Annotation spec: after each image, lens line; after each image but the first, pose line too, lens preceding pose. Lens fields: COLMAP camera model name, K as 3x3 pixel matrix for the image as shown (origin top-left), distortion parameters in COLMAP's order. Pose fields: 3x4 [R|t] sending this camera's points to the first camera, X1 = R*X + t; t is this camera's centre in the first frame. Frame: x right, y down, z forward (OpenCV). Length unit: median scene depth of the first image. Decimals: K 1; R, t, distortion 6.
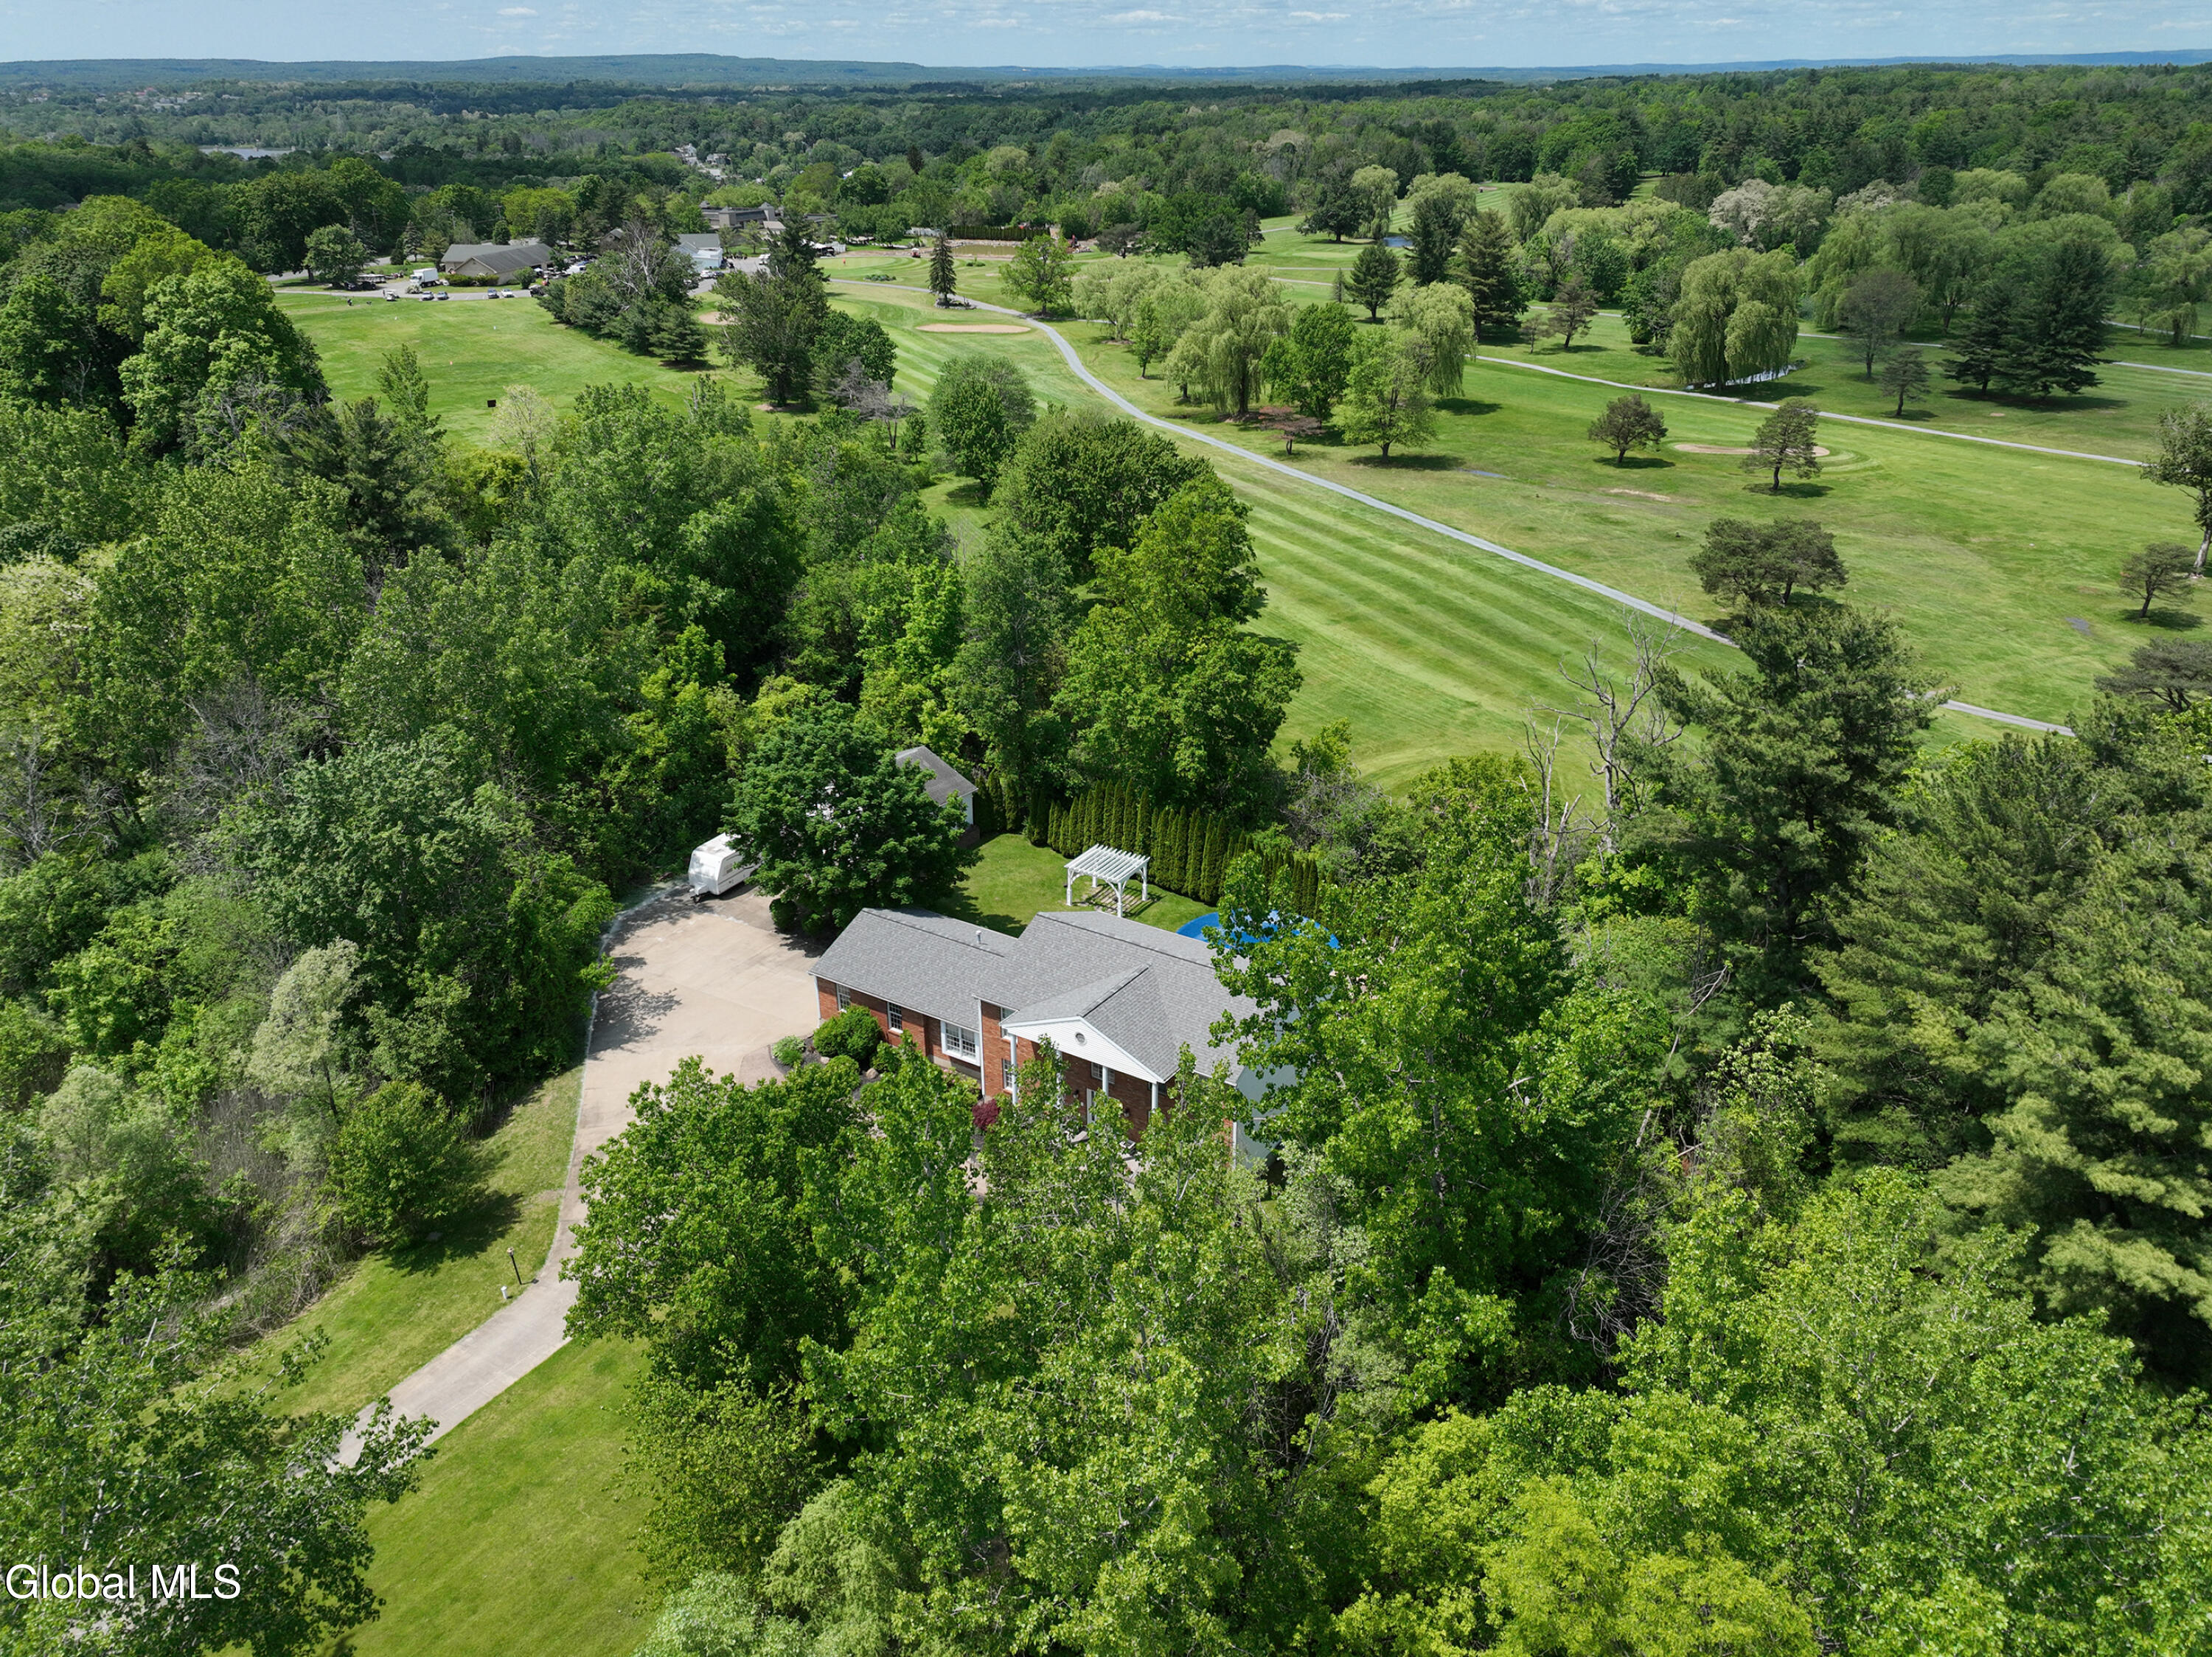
lens RADIAL K [[1681.4, 0, 1111.6], [0, 1681.4, 828.3], [0, 0, 1]] dist [-0.005336, 0.017755]
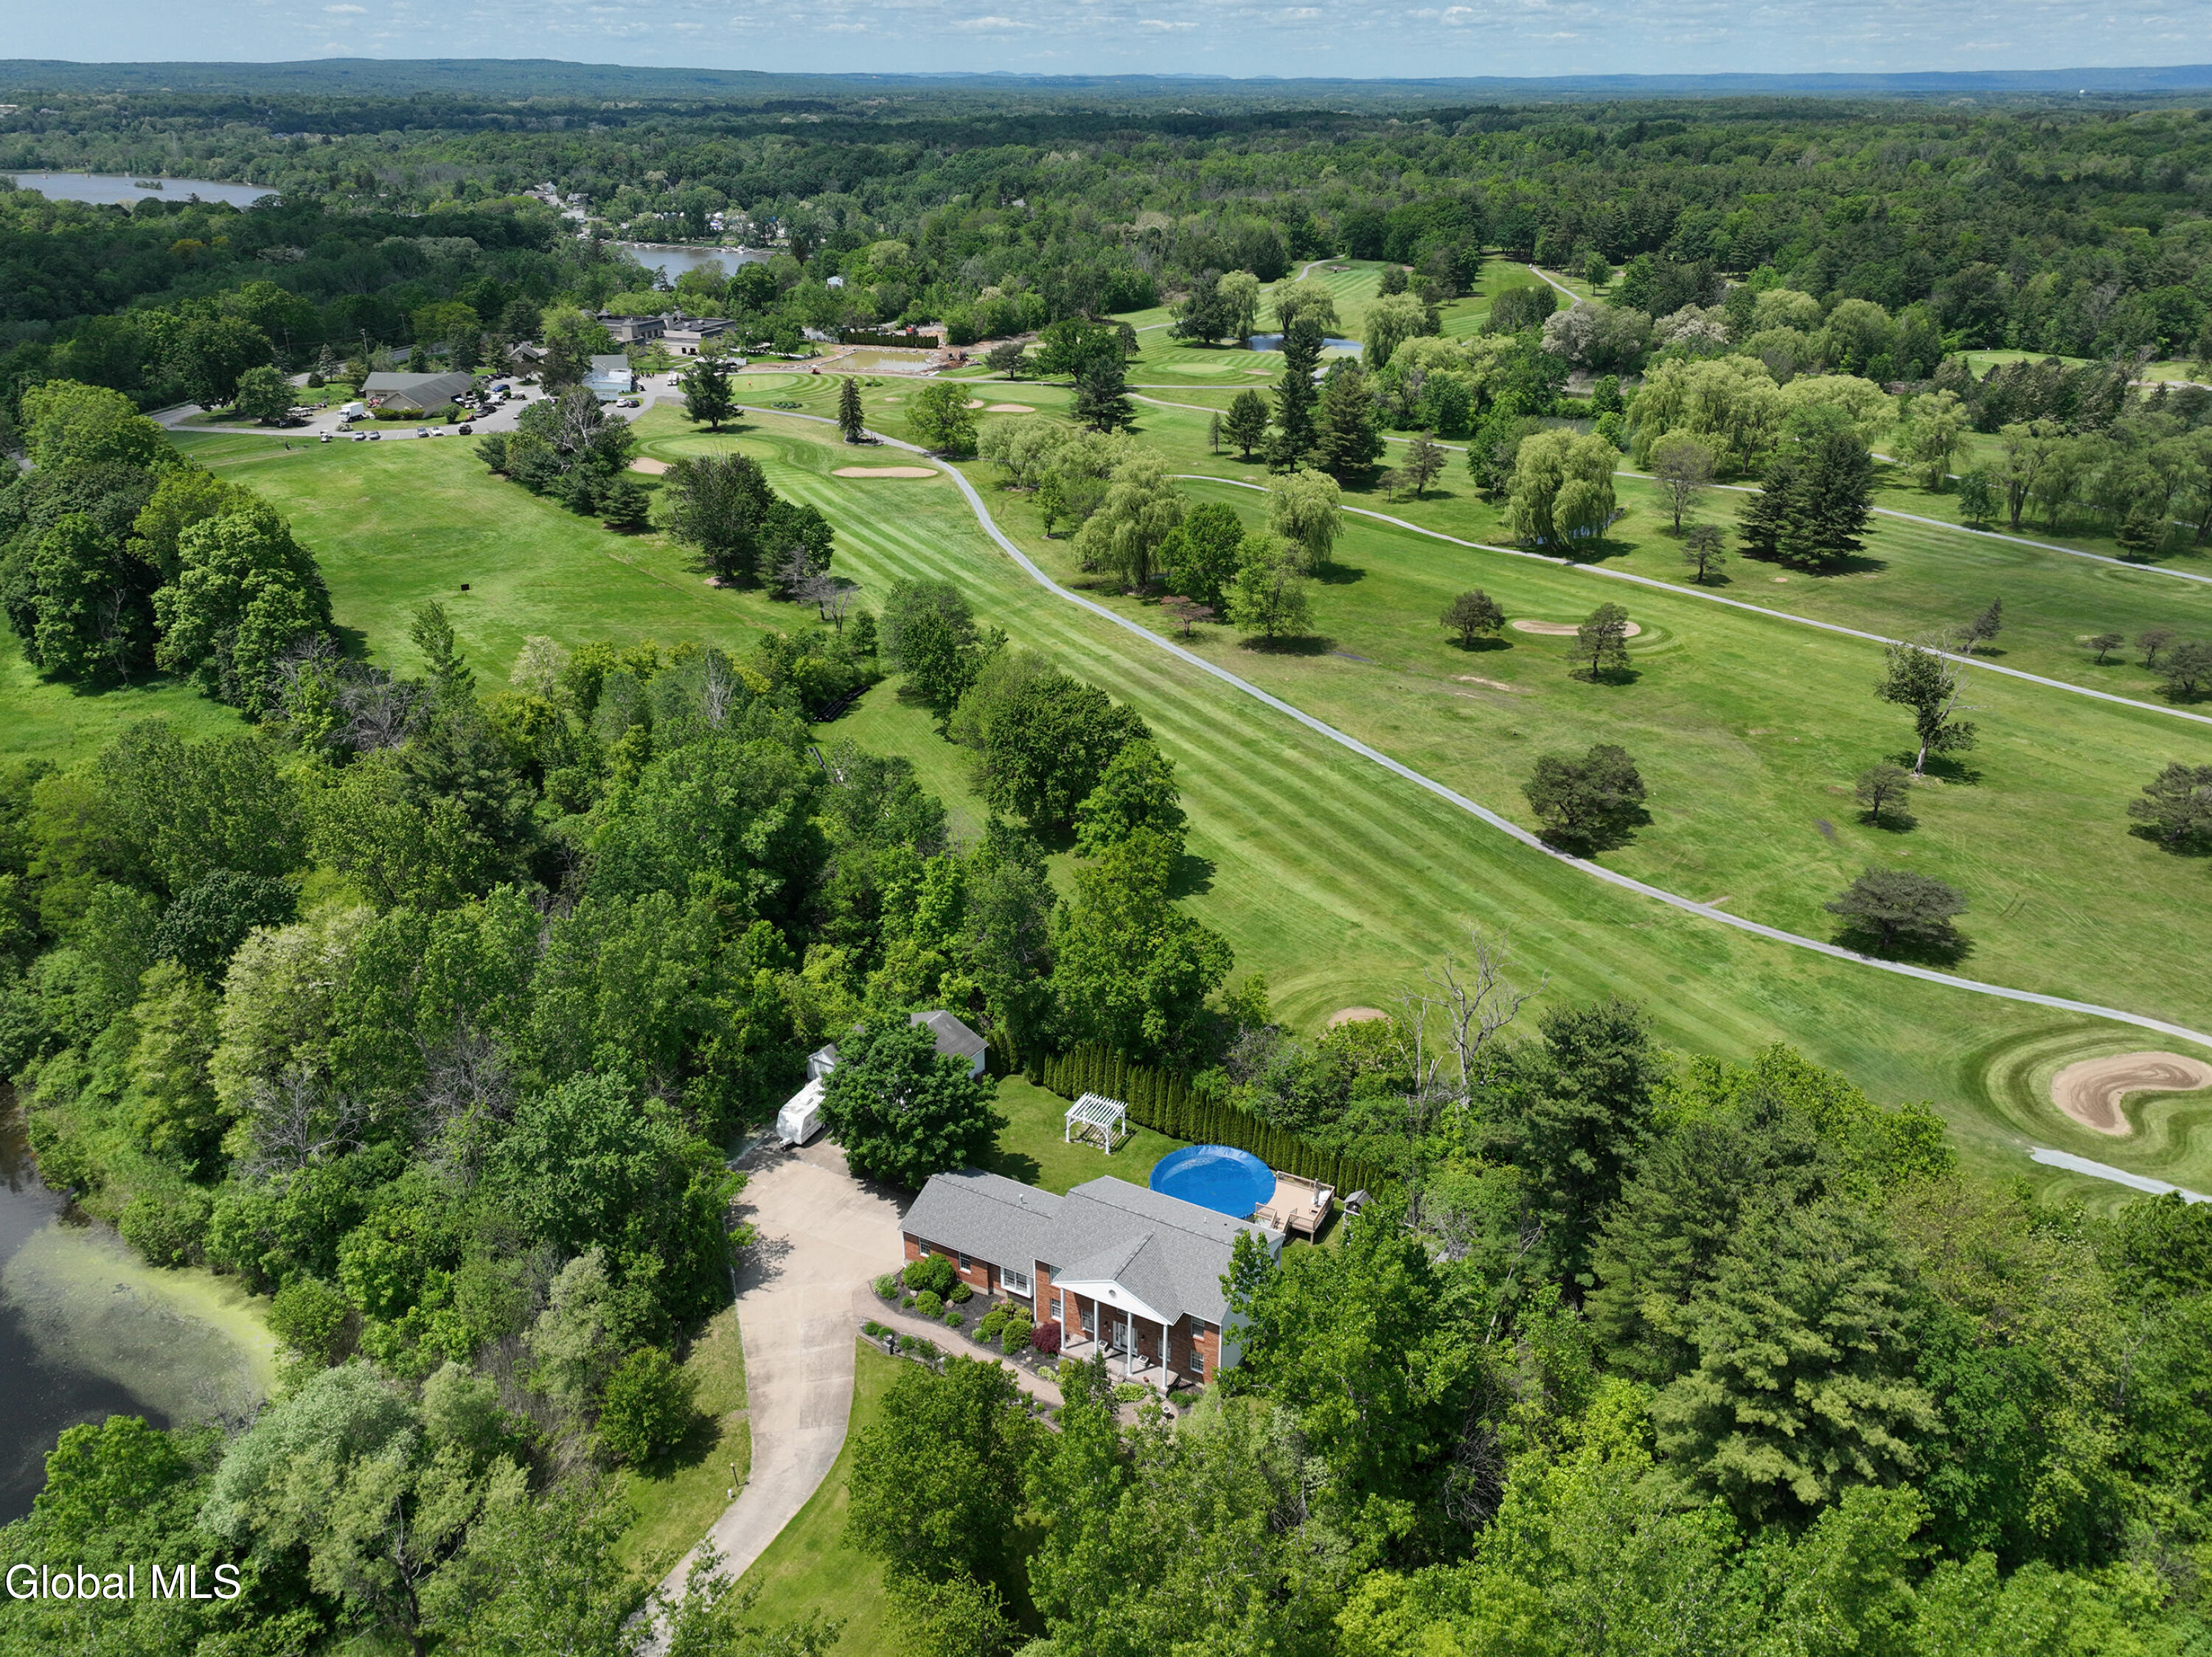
lens RADIAL K [[1681.4, 0, 1114.5], [0, 1681.4, 838.4], [0, 0, 1]] dist [-0.005336, 0.017755]
pose [[0.996484, -0.026775, 0.079387, -0.070712], [0.026488, 0.999638, 0.004673, -0.160607], [-0.079483, -0.002554, 0.996833, -0.265580]]
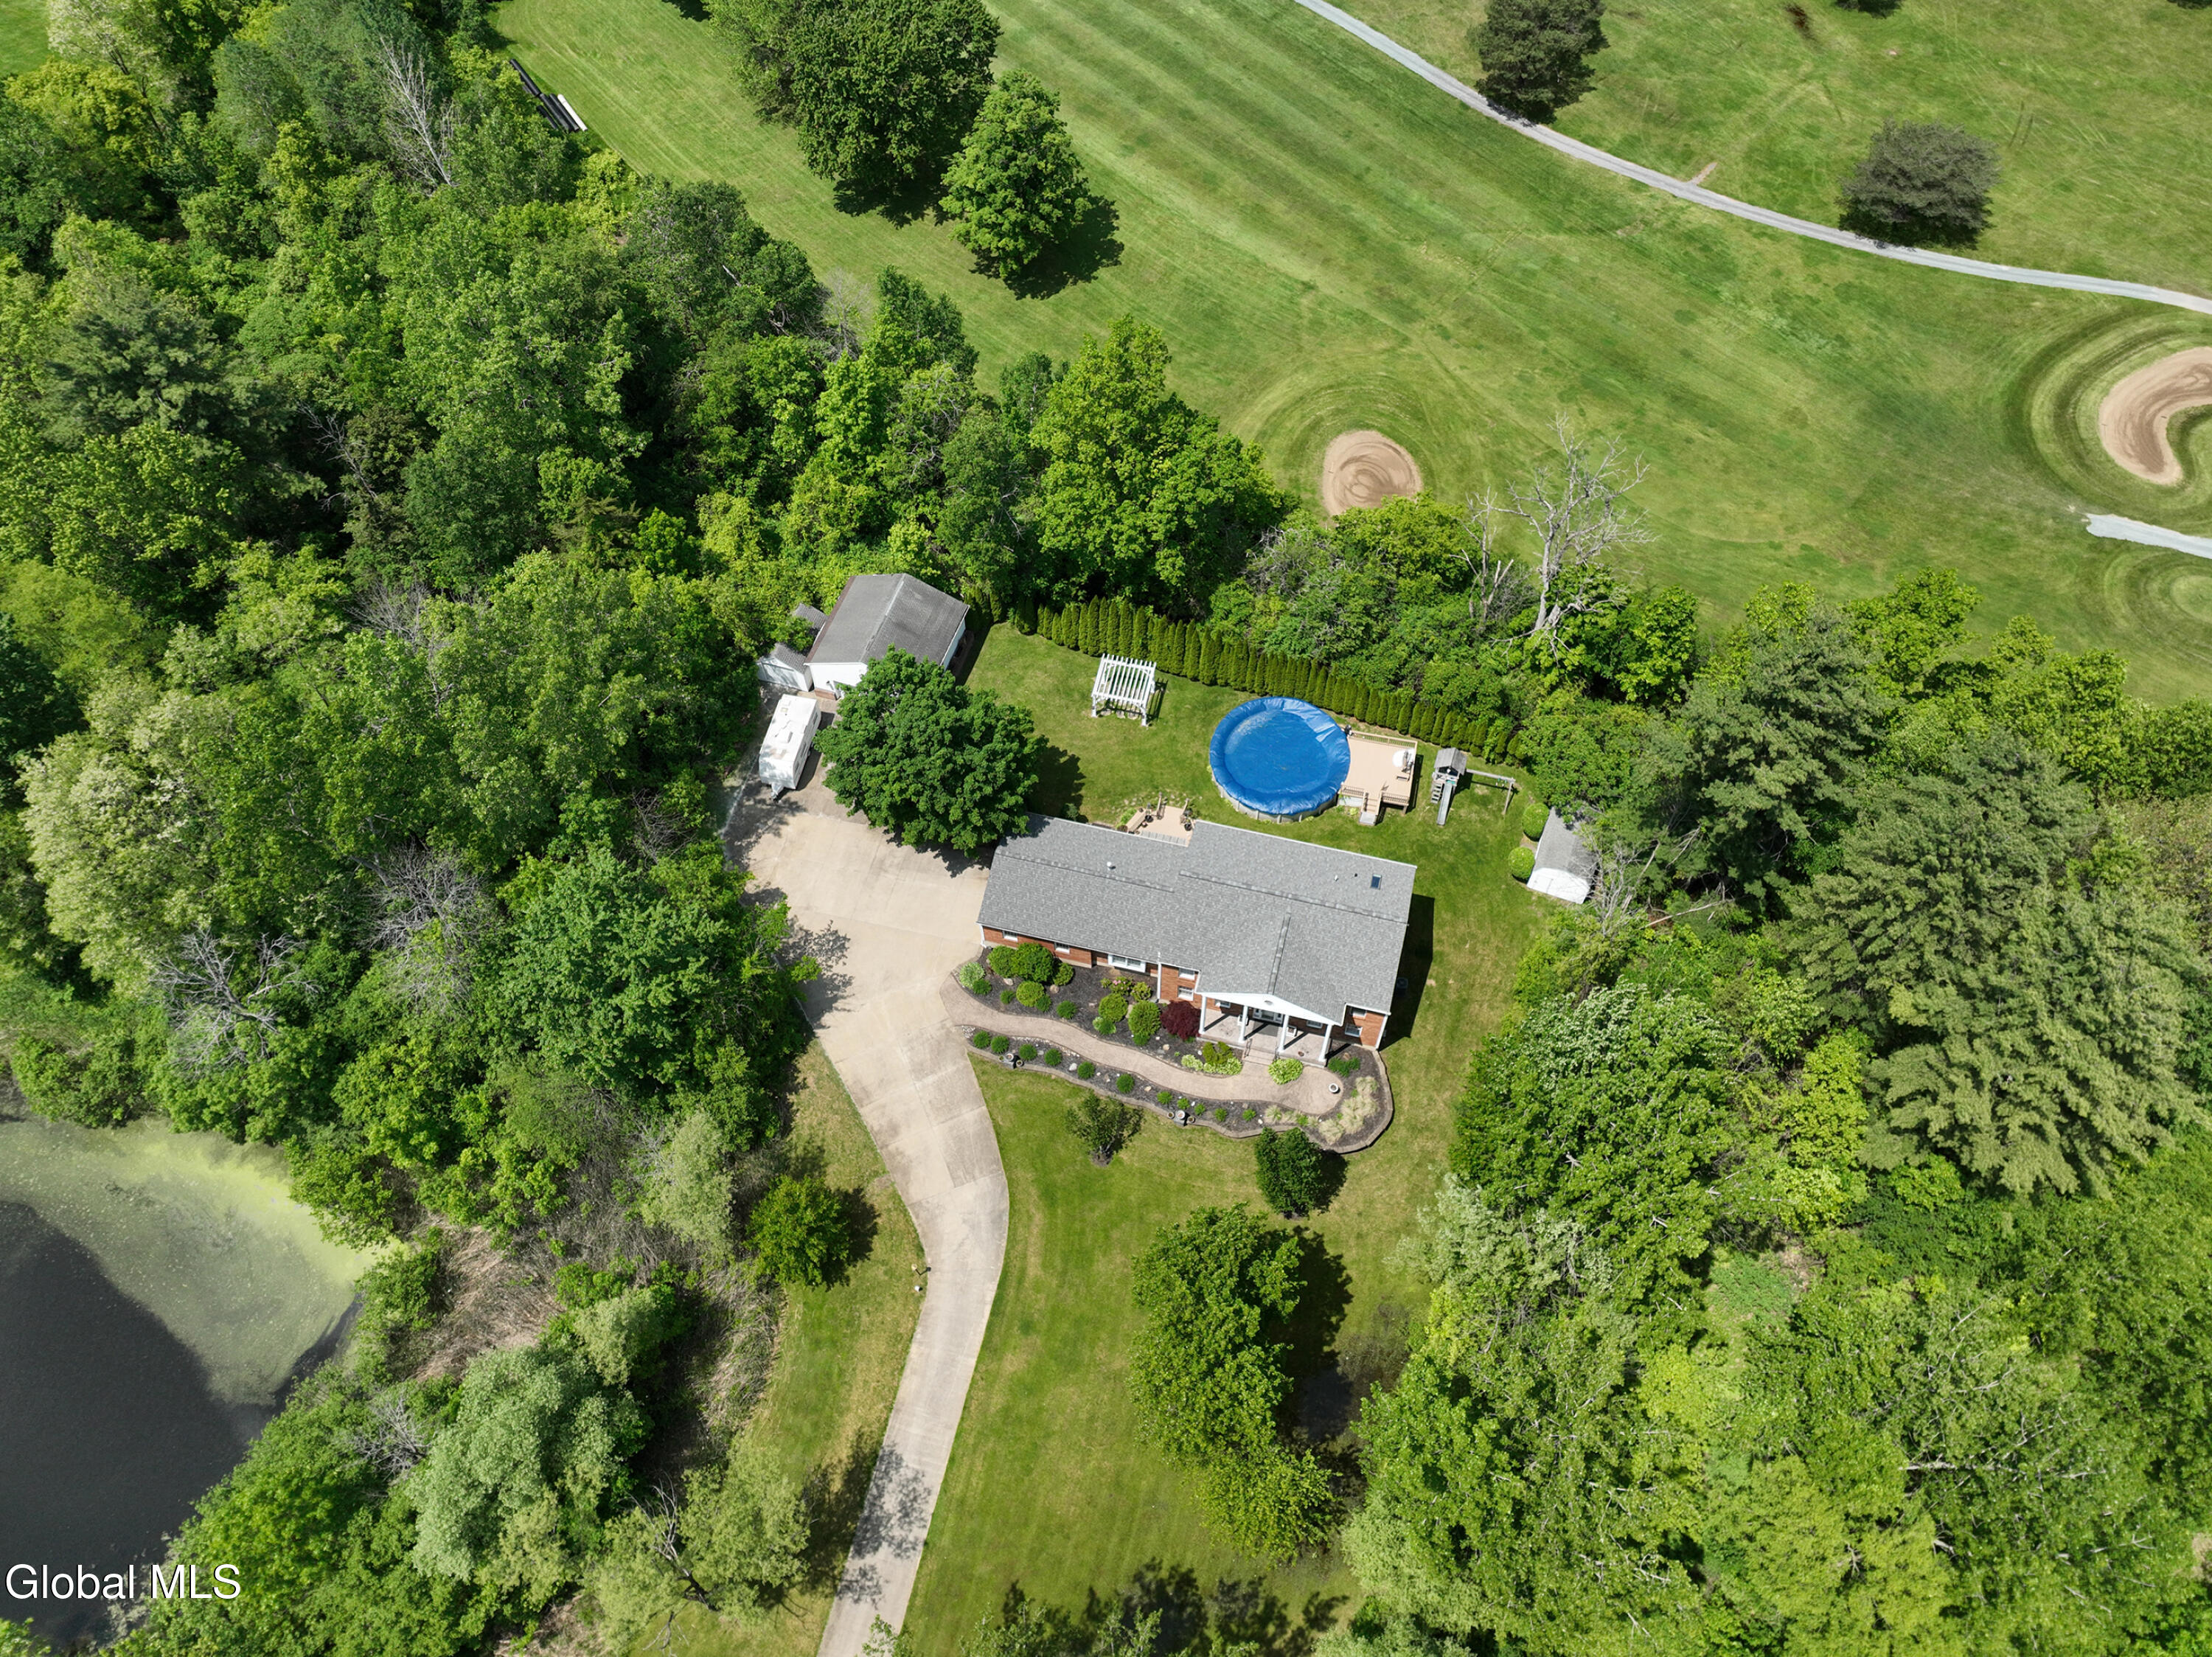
lens RADIAL K [[1681.4, 0, 1123.8], [0, 1681.4, 837.1], [0, 0, 1]] dist [-0.005336, 0.017755]
pose [[0.944323, -0.277108, 0.177386, -0.189234], [0.131174, 0.811516, 0.569417, -0.437083], [-0.301742, -0.514445, 0.802682, 0.015586]]
